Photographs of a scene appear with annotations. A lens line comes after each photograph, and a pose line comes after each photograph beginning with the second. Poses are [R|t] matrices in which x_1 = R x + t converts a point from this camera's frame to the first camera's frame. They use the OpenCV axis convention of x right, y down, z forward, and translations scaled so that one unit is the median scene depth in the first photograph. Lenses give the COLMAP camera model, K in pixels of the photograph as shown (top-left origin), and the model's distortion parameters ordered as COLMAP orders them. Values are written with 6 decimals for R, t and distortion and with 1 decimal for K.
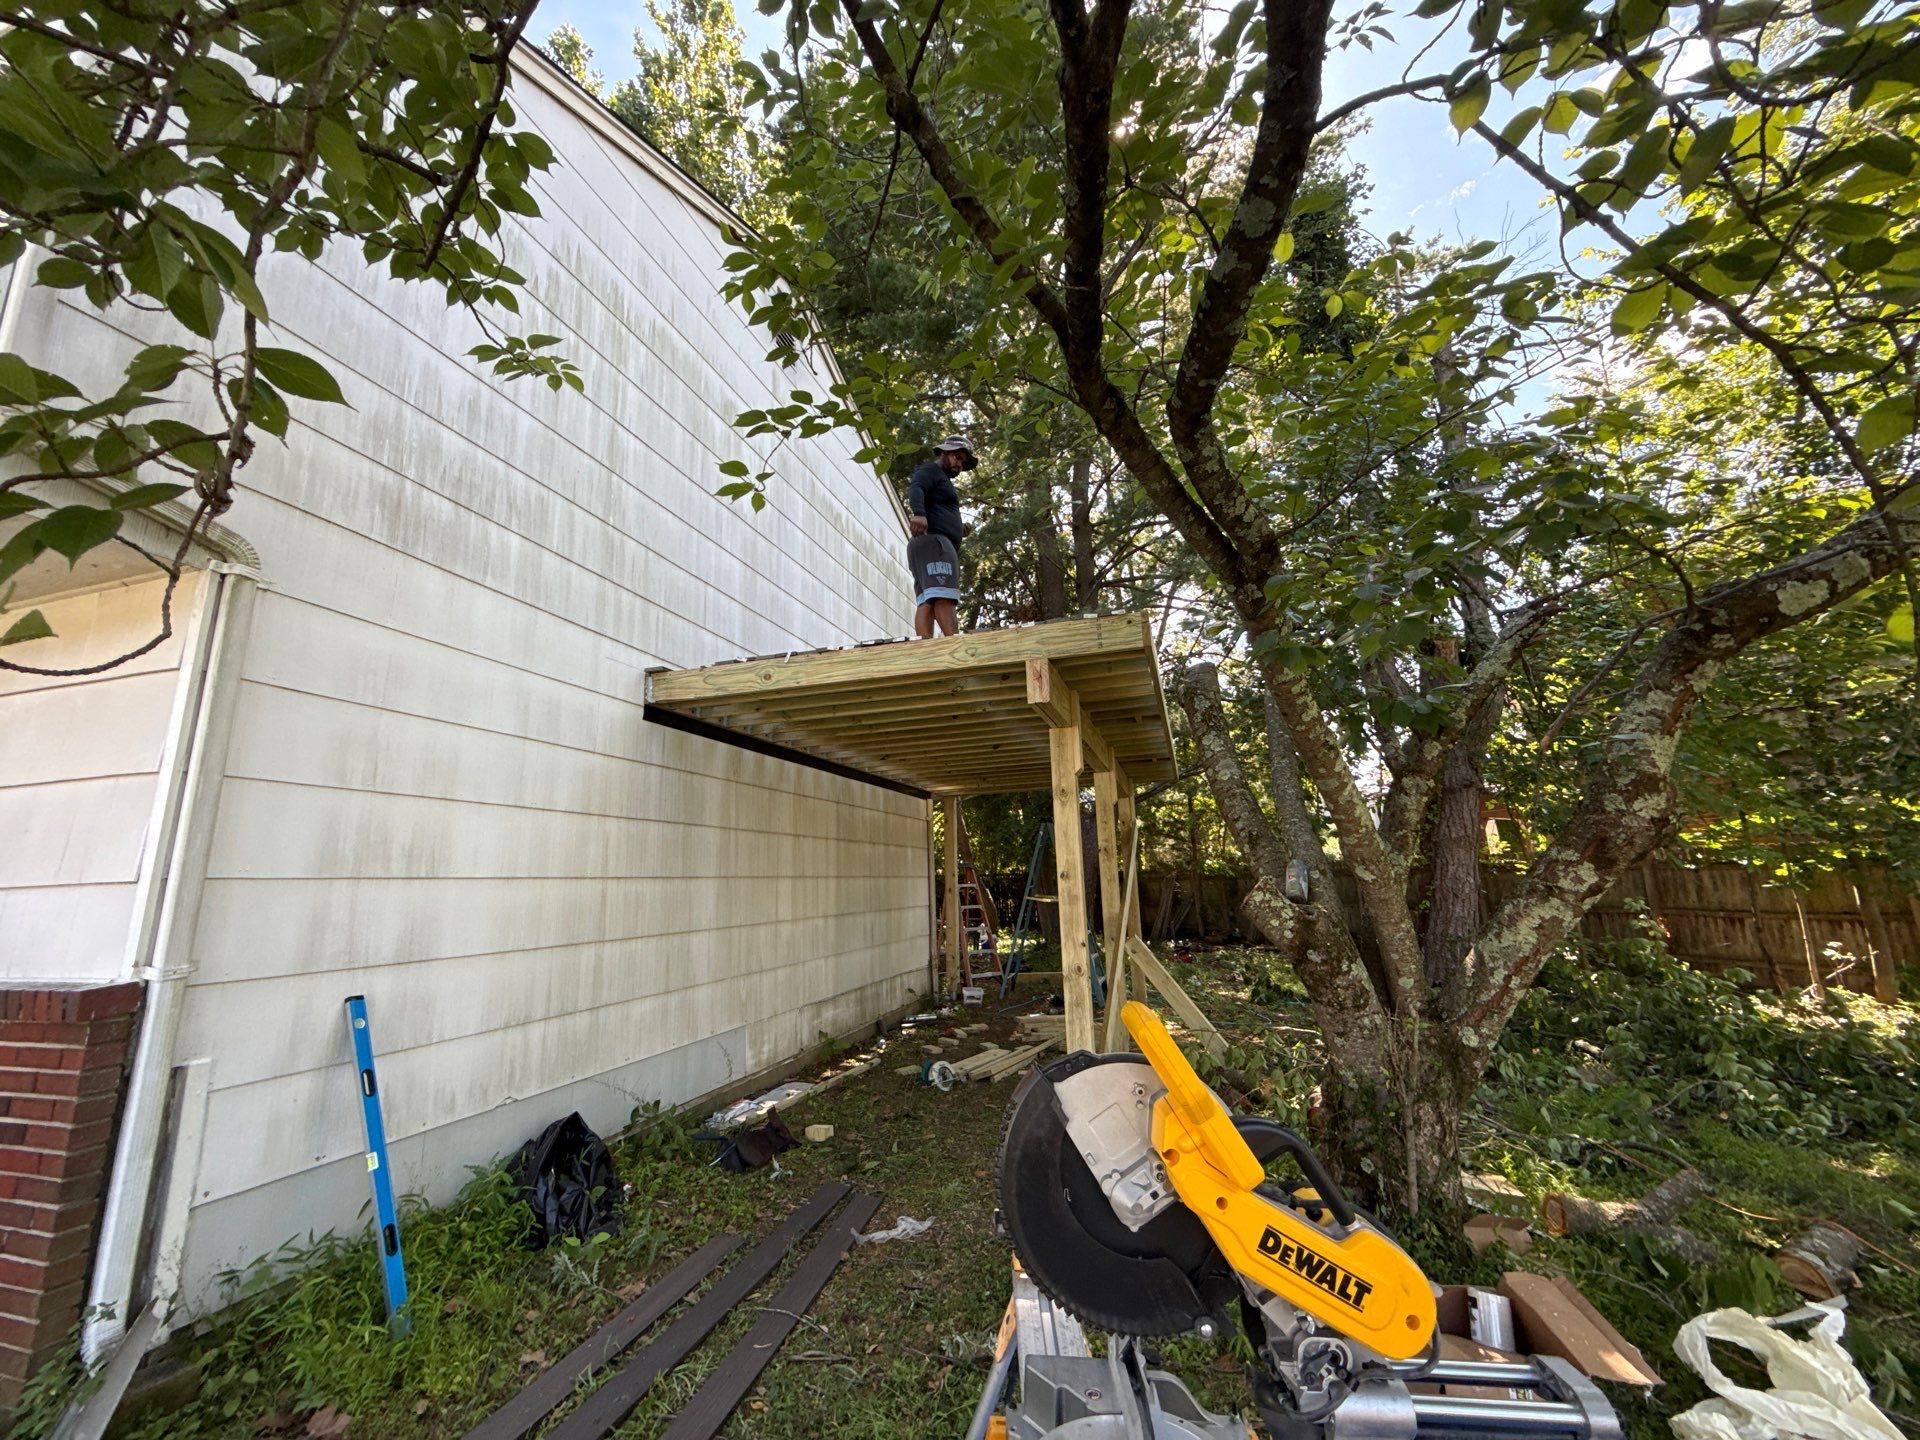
lens RADIAL K [[764.6, 0, 960.0], [0, 764.6, 720.0], [0, 0, 1]] dist [-0.002154, -0.000380]
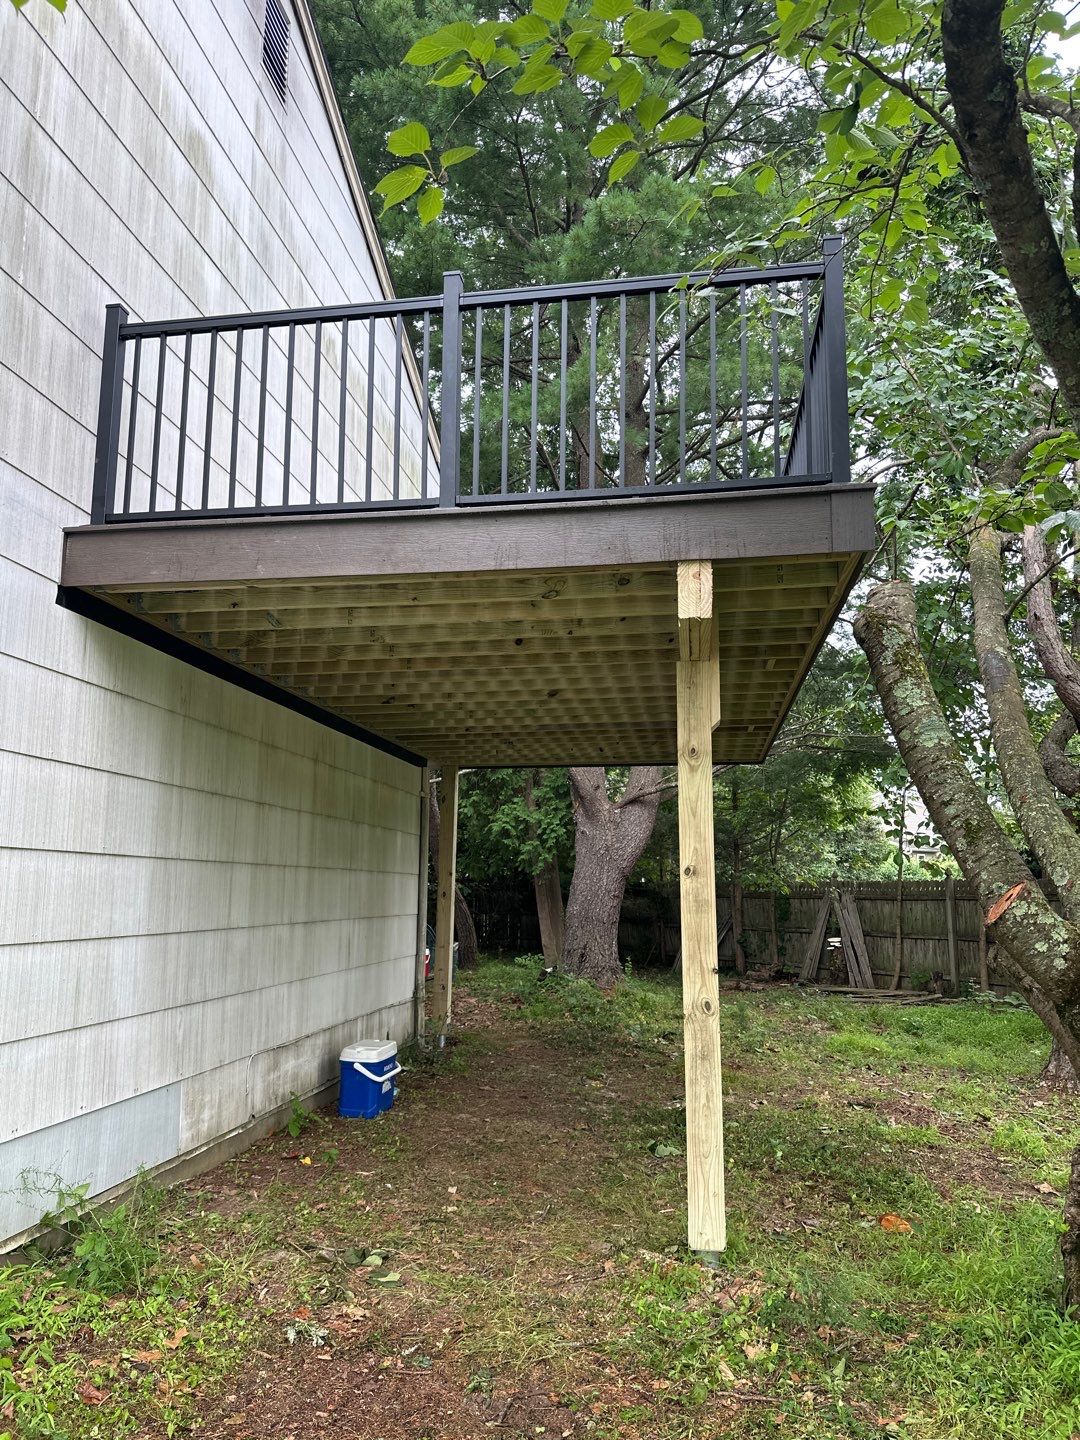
lens RADIAL K [[1003.4, 0, 540.0], [0, 1003.4, 720.0], [0, 0, 1]] dist [-0.000099, -0.002199]
pose [[0.988943, 0.061002, 0.135165, -0.124258], [-0.065996, 0.997281, 0.032777, 0.042659], [-0.132798, -0.041335, 0.990281, 0.117918]]
